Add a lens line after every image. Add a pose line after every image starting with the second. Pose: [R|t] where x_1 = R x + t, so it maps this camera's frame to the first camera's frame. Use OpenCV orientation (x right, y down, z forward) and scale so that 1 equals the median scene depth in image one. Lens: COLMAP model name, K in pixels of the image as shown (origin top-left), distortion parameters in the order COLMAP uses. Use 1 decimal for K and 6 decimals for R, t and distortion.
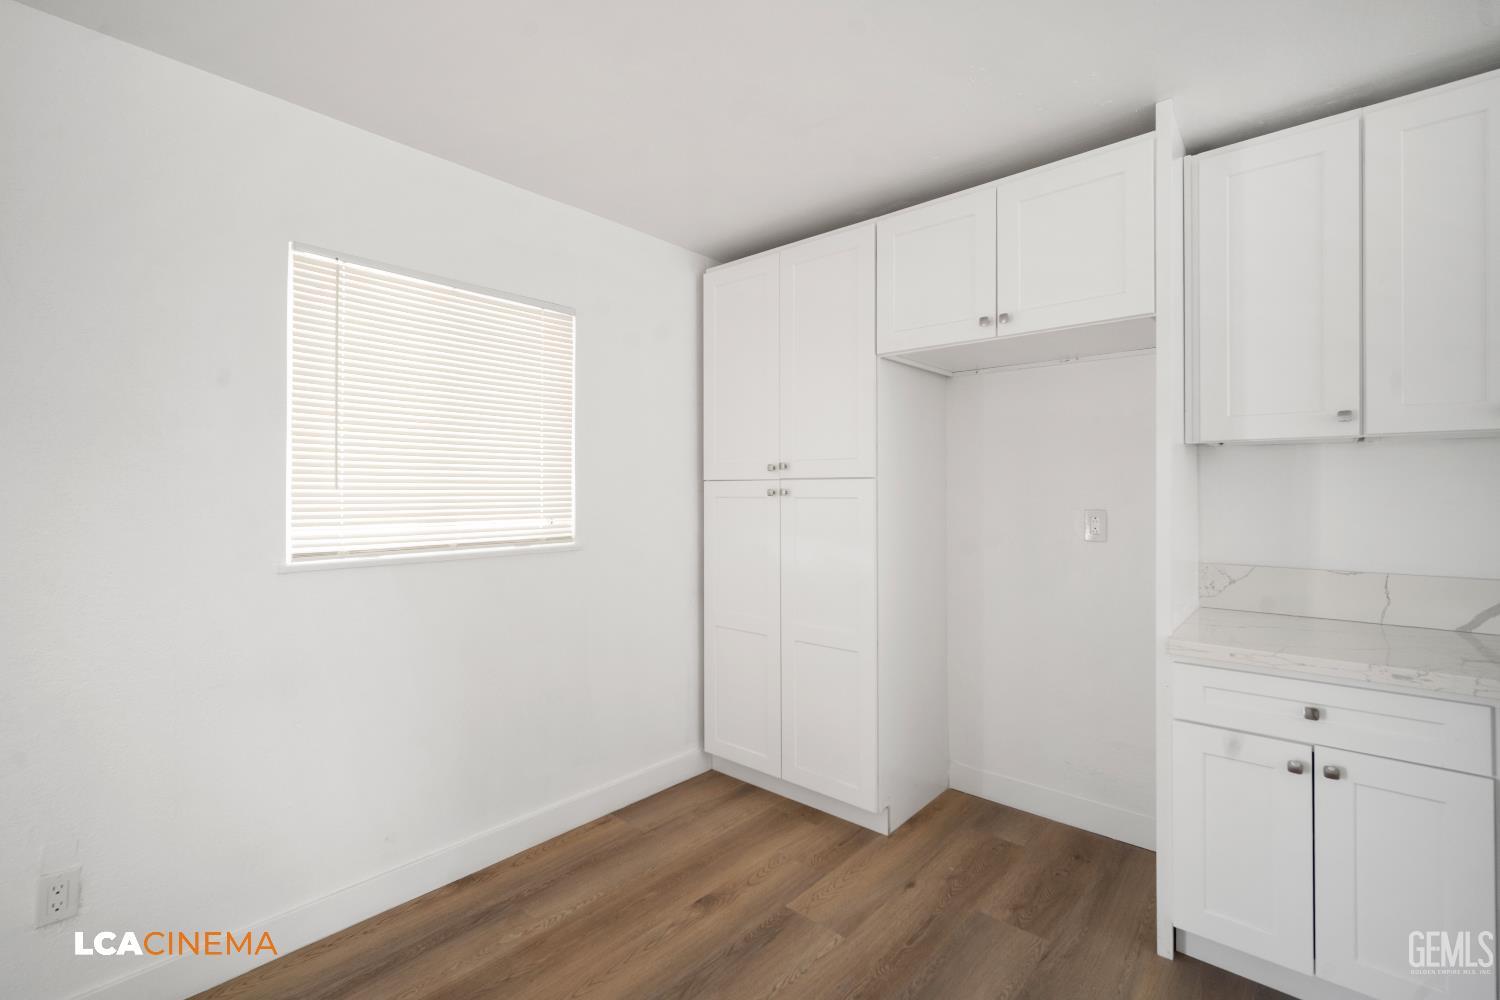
lens RADIAL K [[652.9, 0, 758.7], [0, 652.9, 499.5], [0, 0, 1]] dist [-0.003759, 0.000514]
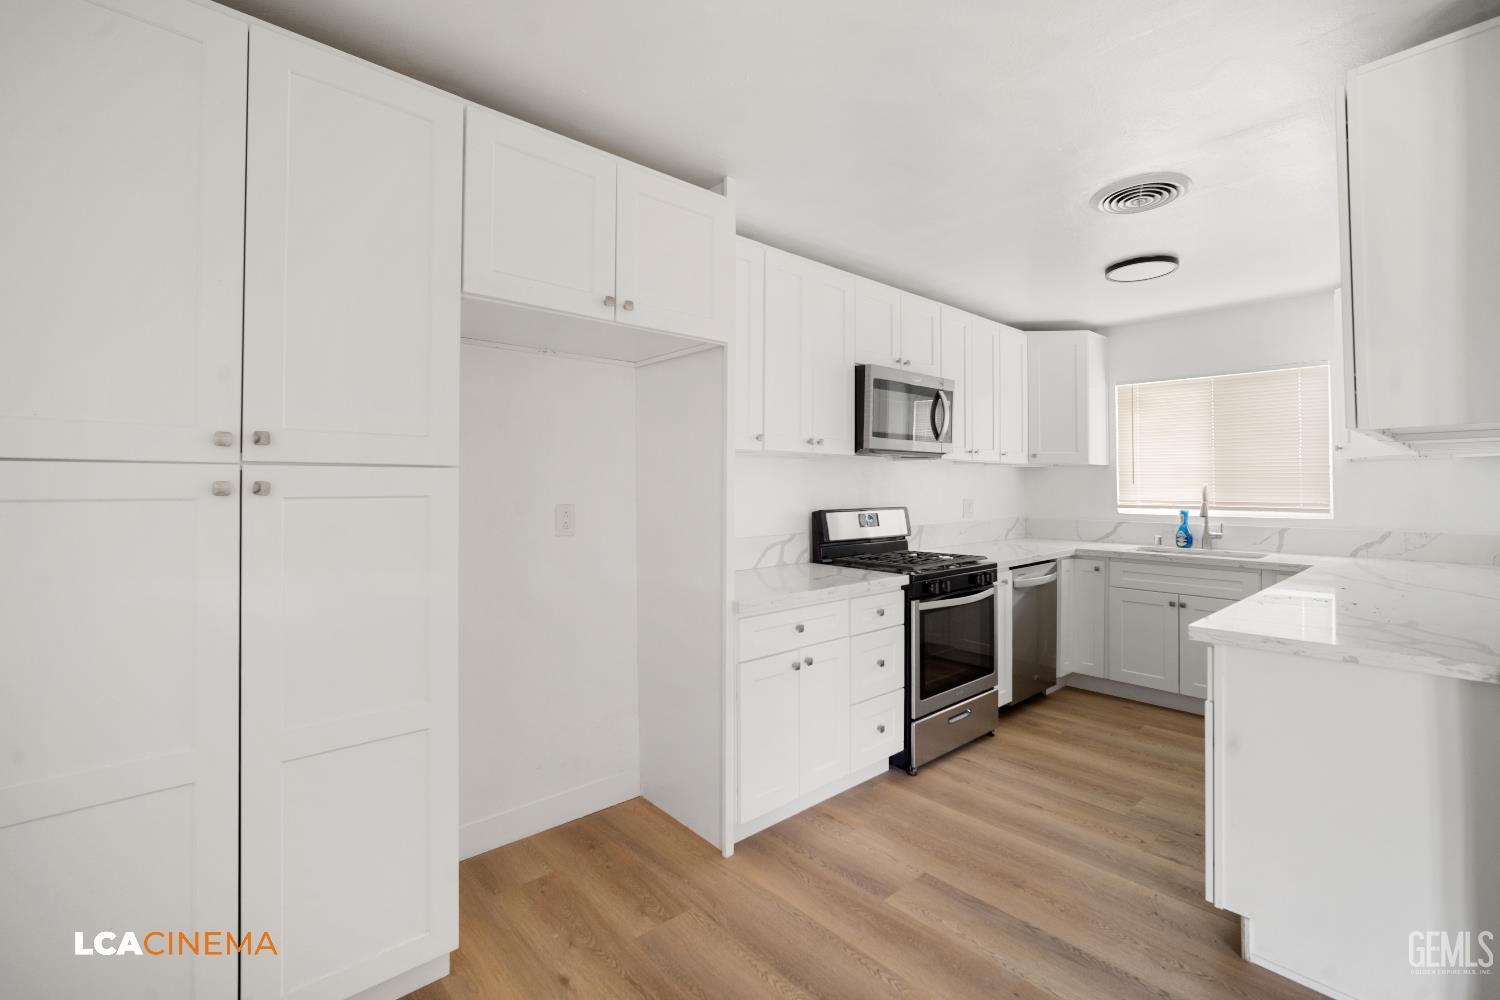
lens RADIAL K [[652.9, 0, 758.5], [0, 652.9, 487.3], [0, 0, 1]] dist [-0.003759, 0.000514]
pose [[0.127878, -0.000332, 0.991790, -0.534599], [0.012484, 0.999921, -0.001275, -0.007463], [-0.991711, 0.012545, 0.127872, 0.666931]]
